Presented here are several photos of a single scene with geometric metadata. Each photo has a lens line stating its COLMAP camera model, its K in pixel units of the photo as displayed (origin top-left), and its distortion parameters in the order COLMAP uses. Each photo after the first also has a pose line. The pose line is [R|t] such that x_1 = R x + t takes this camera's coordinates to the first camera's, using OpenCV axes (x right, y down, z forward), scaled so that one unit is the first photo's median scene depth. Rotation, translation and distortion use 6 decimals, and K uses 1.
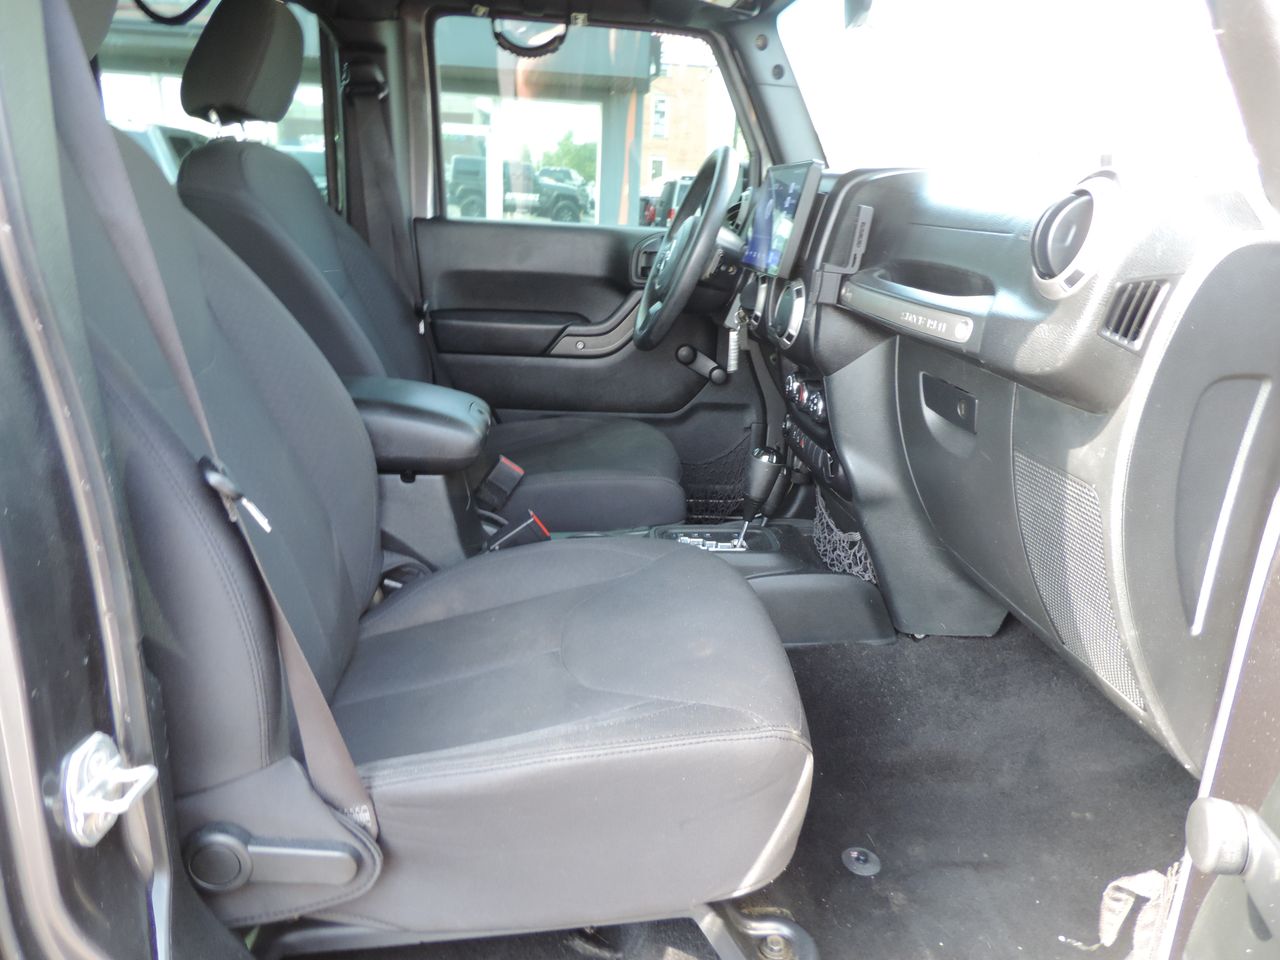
lens RADIAL K [[935.0, 0, 640.0], [0, 935.0, 480.0], [0, 0, 1]] dist [-0.037499, -0.006284]
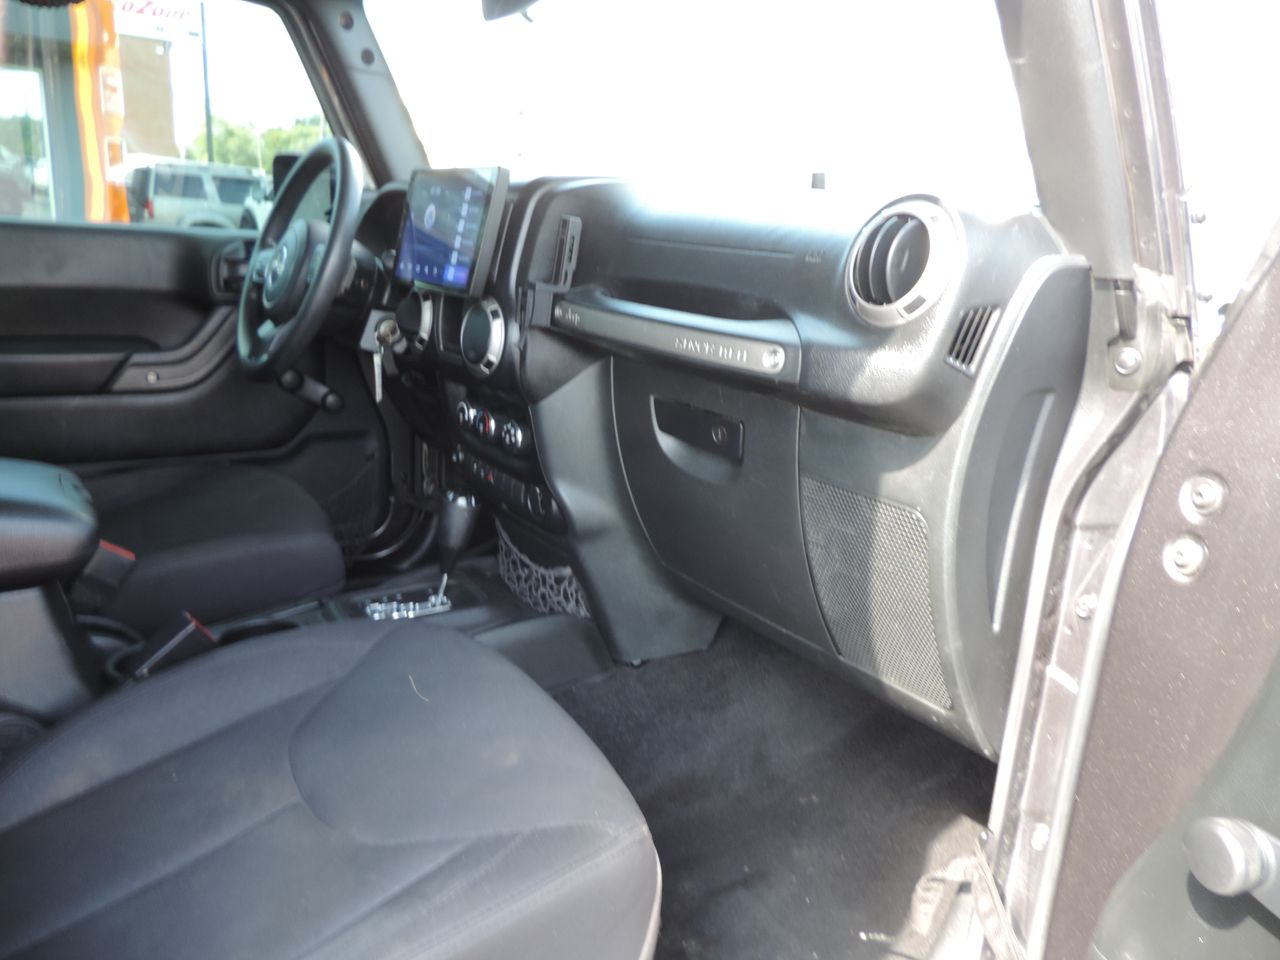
lens RADIAL K [[900.0, 0, 640.0], [0, 900.0, 480.0], [0, 0, 1]] dist [-0.007489, 0.009839]
pose [[0.849020, -0.115557, 0.515569, -0.167844], [0.111965, 0.992978, 0.038182, -0.059604], [-0.516362, 0.025309, 0.855997, 0.197620]]
